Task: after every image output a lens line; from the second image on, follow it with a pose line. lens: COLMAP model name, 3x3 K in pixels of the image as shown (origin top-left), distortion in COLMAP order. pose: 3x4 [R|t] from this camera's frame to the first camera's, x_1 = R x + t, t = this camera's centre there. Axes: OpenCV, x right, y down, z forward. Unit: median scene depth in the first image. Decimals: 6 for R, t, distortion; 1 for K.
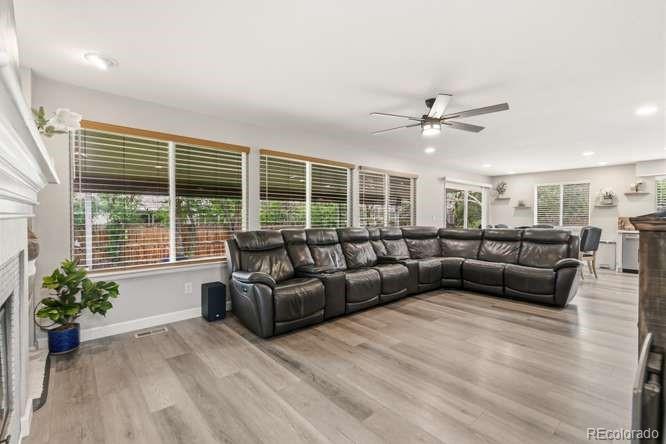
lens RADIAL K [[304.6, 0, 334.5], [0, 304.6, 219.8], [0, 0, 1]] dist [-0.001659, 0.001437]
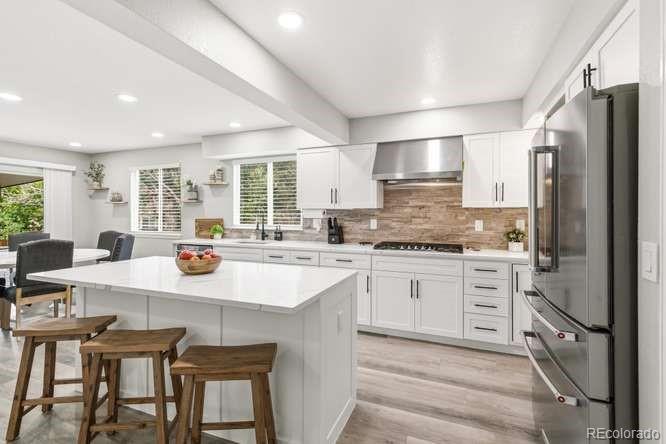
lens RADIAL K [[304.6, 0, 319.3], [0, 304.6, 212.1], [0, 0, 1]] dist [-0.001659, 0.001437]
pose [[0.890274, 0.008972, 0.455337, 0.845330], [0.000940, 0.999768, -0.021538, -0.007720], [-0.455424, 0.019602, 0.890059, 0.267344]]
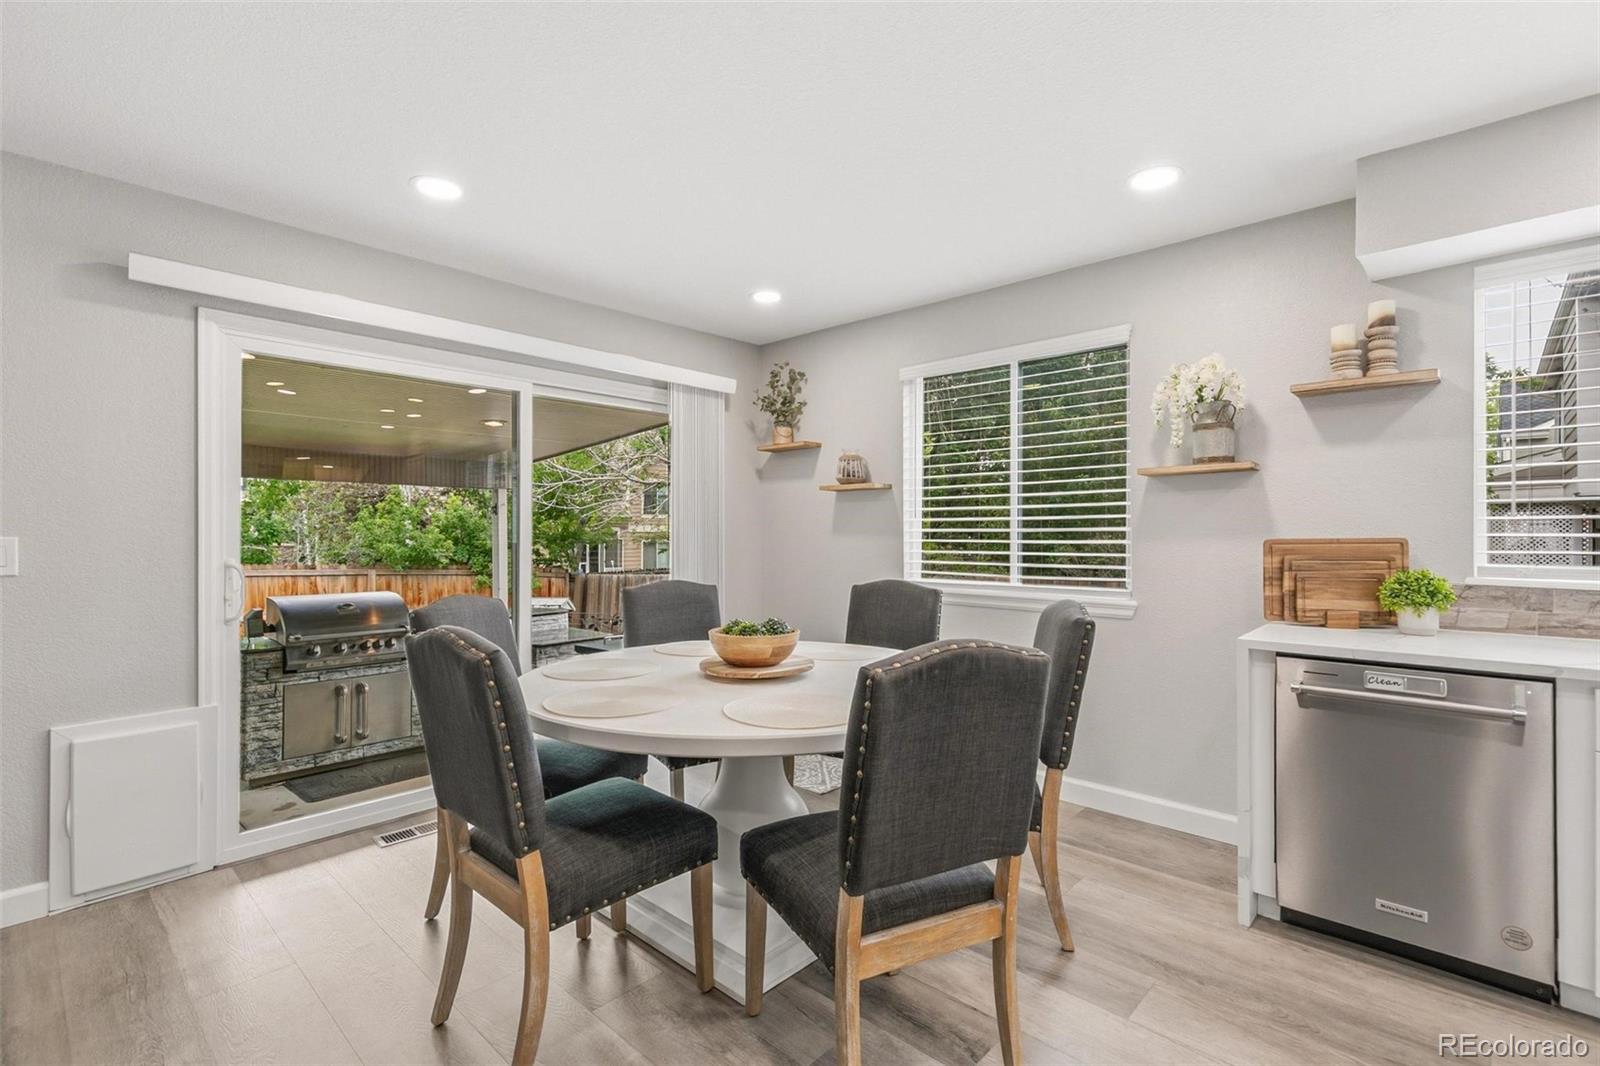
lens RADIAL K [[731.8, 0, 801.5], [0, 731.8, 527.7], [0, 0, 1]] dist [-0.001659, 0.001437]
pose [[0.994628, -0.002723, 0.103480, 0.635675], [0.004310, 0.999876, -0.015121, -0.009391], [-0.103426, 0.015486, 0.994517, 0.628817]]
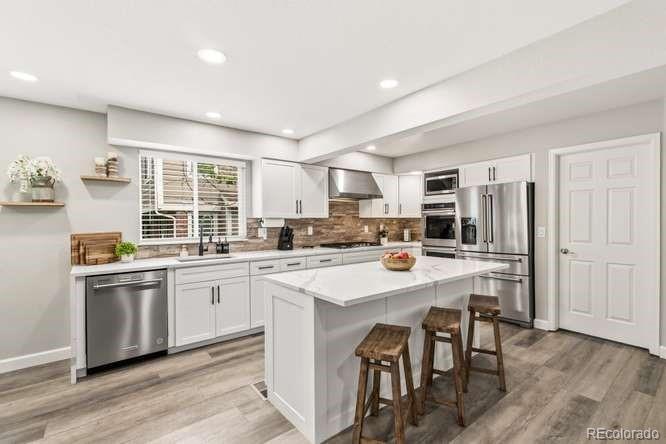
lens RADIAL K [[304.6, 0, 333.2], [0, 304.6, 223.5], [0, 0, 1]] dist [-0.001659, 0.001437]
pose [[0.042729, -0.005594, 0.999071, 0.528447], [0.024335, 0.999693, 0.004557, -0.015266], [-0.998790, 0.024117, 0.042852, 0.617212]]
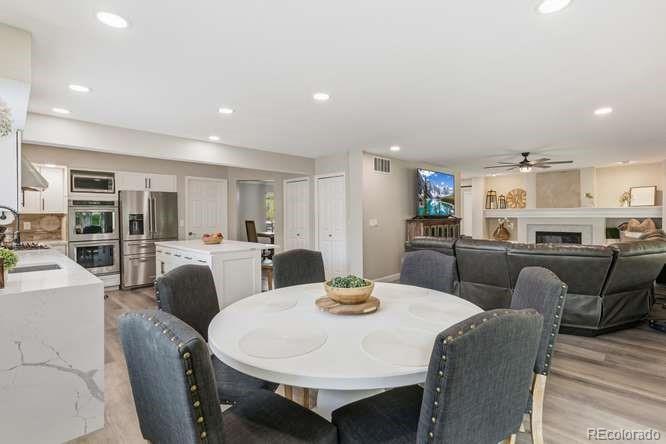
lens RADIAL K [[304.6, 0, 337.4], [0, 304.6, 218.1], [0, 0, 1]] dist [-0.001659, 0.001437]
pose [[-0.996064, 0.008603, -0.088221, 0.686302], [0.006395, 0.999660, 0.025275, -0.024017], [0.088408, 0.024612, -0.995780, 1.175638]]
